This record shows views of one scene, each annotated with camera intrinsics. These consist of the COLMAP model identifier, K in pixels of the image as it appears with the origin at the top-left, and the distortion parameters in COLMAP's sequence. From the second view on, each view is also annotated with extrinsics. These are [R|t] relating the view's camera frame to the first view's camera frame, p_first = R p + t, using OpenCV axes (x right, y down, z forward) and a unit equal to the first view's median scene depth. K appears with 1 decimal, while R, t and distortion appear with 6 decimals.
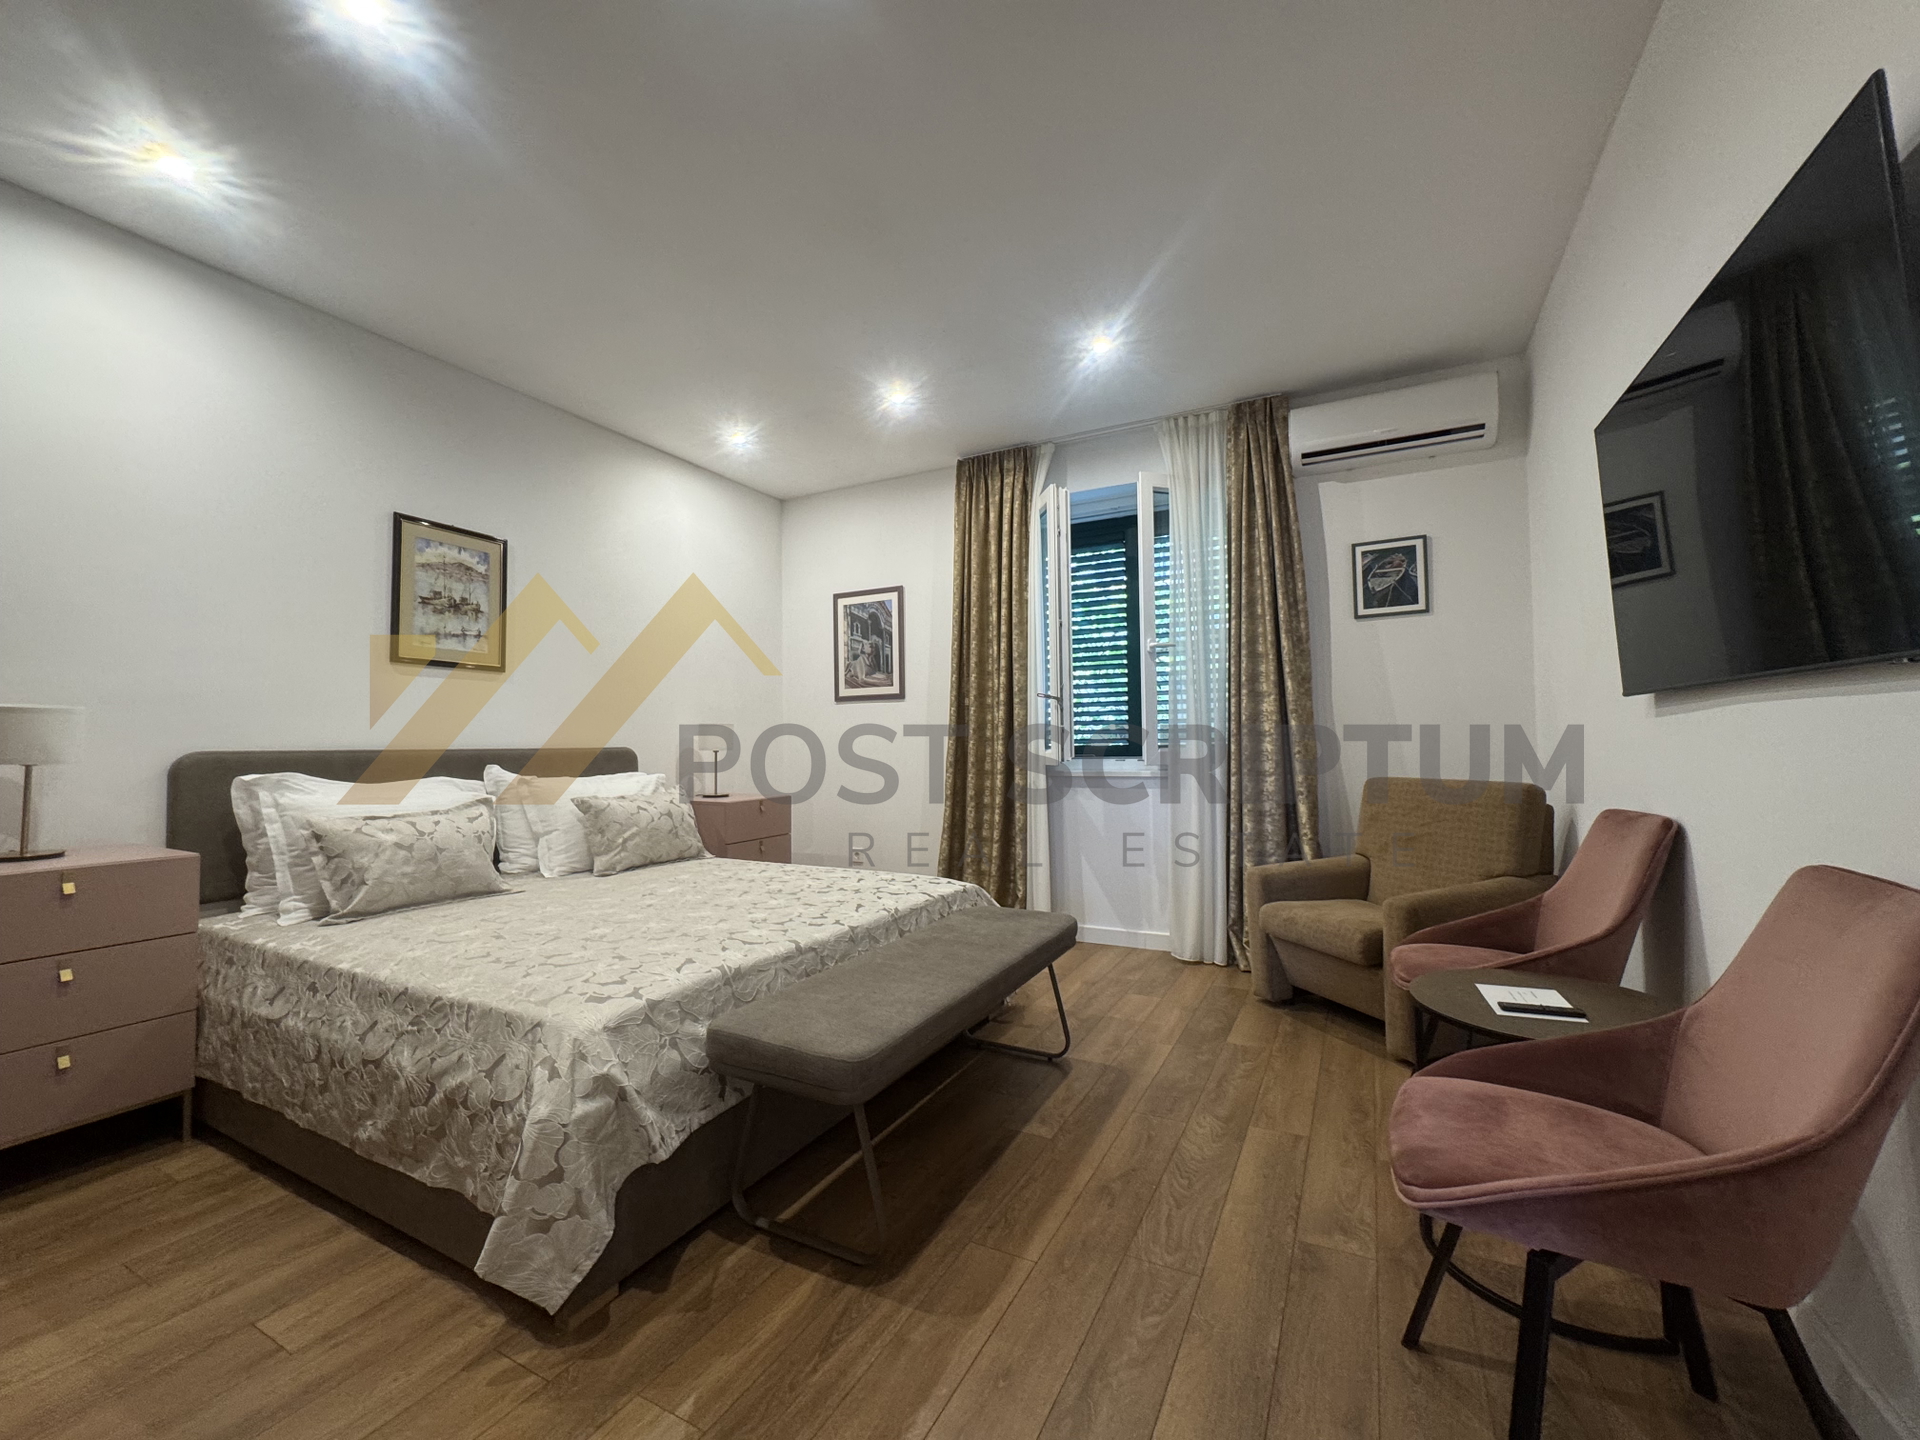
lens RADIAL K [[743.4, 0, 1009.8], [0, 743.4, 717.5], [0, 0, 1]] dist [0.059642, 0.000052]
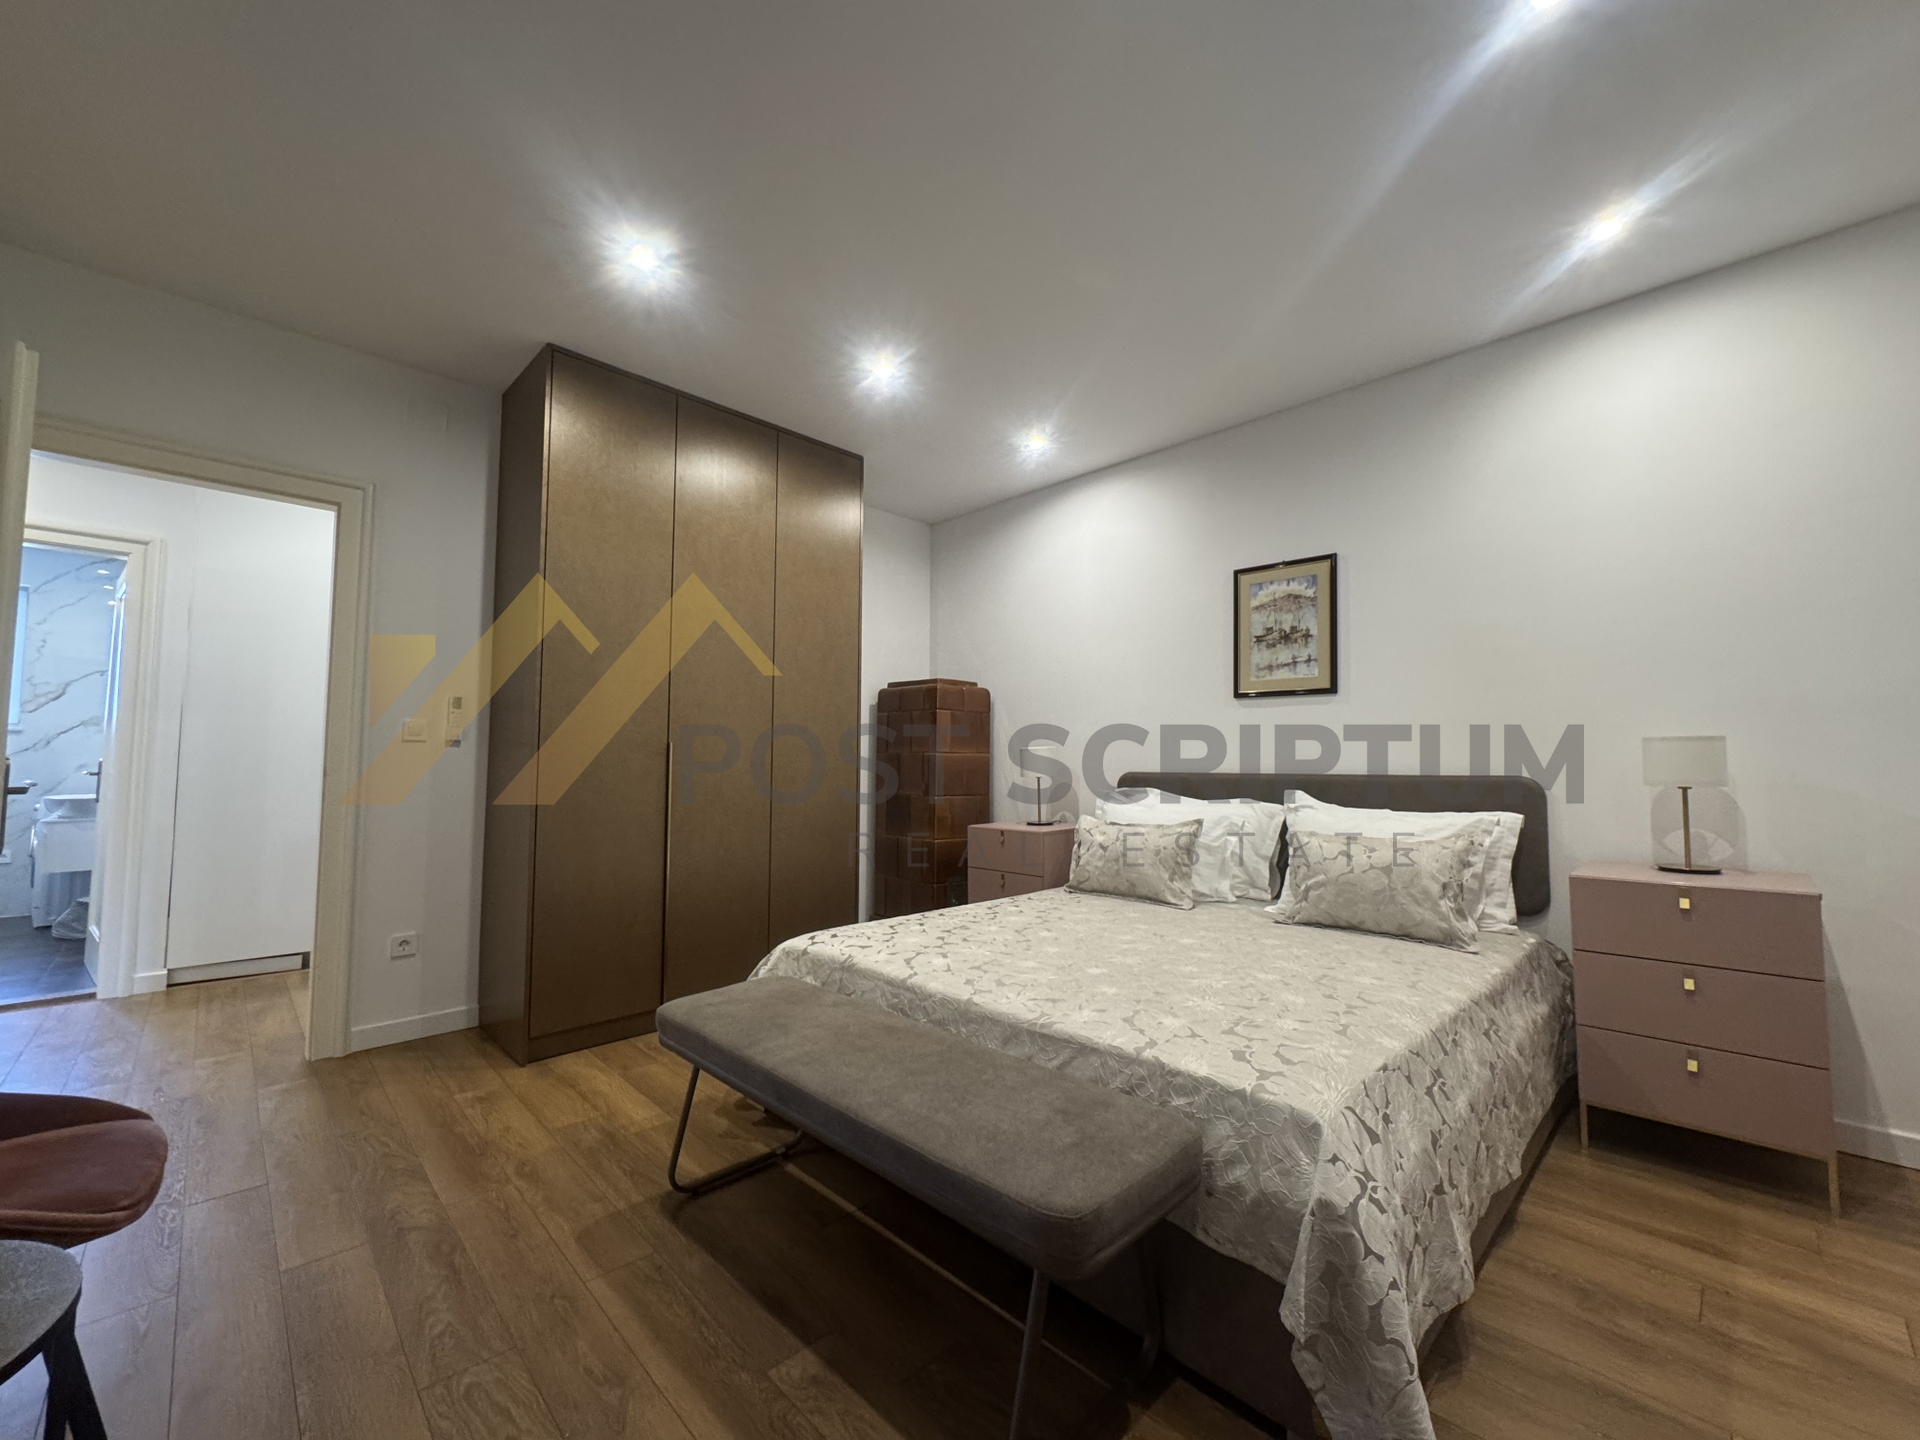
lens RADIAL K [[815.0, 0, 960.0], [0, 815.0, 720.0], [0, 0, 1]] dist [-0.002158, 0.000181]
pose [[-0.366801, -0.048970, -0.929010, 0.480094], [0.030530, 0.997442, -0.064631, 0.026967], [0.929798, -0.052069, -0.364368, 1.020430]]
